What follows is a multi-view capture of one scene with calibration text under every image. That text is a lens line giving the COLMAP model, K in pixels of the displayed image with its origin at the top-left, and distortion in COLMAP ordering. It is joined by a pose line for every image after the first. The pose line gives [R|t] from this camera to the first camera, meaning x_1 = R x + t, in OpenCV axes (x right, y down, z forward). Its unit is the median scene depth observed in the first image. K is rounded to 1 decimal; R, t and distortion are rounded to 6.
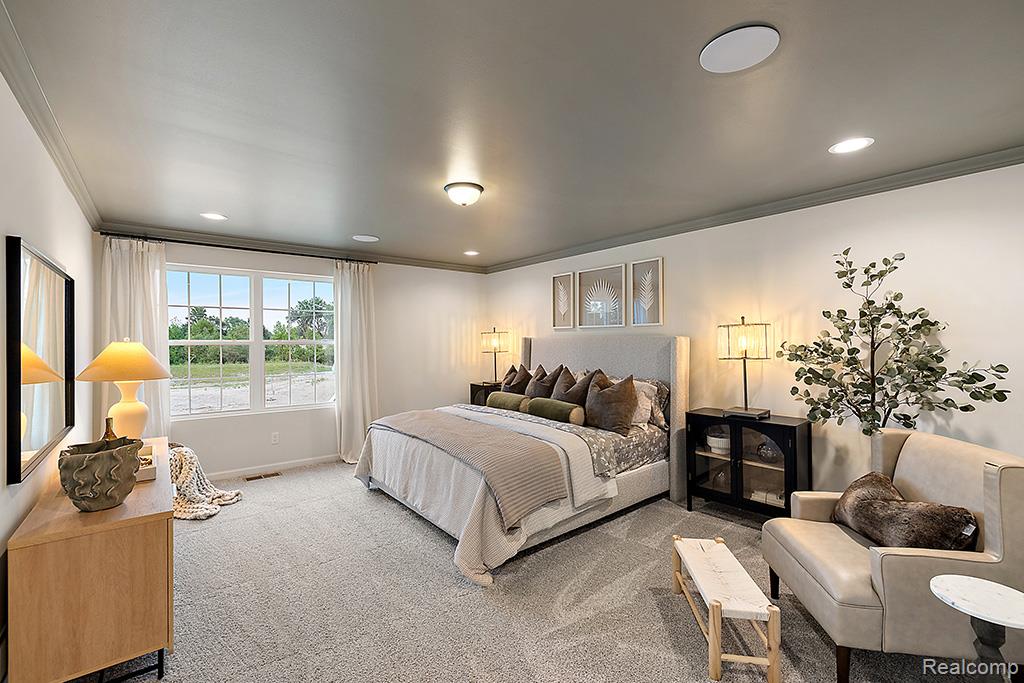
lens RADIAL K [[435.0, 0, 508.4], [0, 435.0, 342.1], [0, 0, 1]] dist [-0.000195, -0.000001]
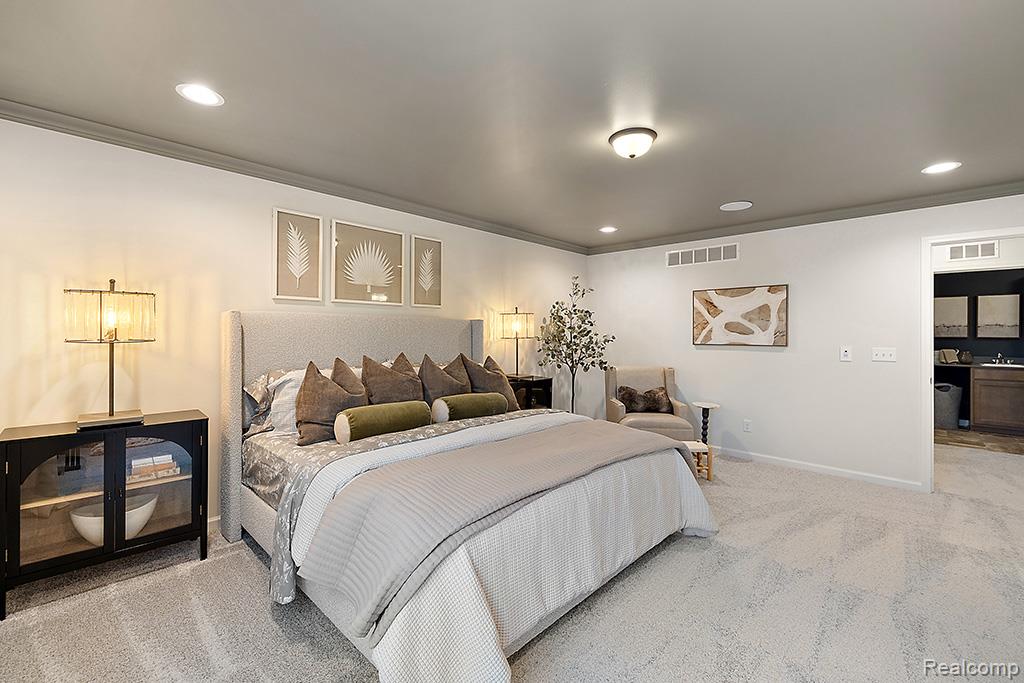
lens RADIAL K [[443.3, 0, 513.1], [0, 443.3, 328.1], [0, 0, 1]] dist [0.246344, 0.000026]
pose [[-0.127566, -0.008033, 0.991798, -0.667533], [-0.018930, 0.999805, 0.005663, 0.000333], [-0.991649, -0.018052, -0.127693, 0.893095]]
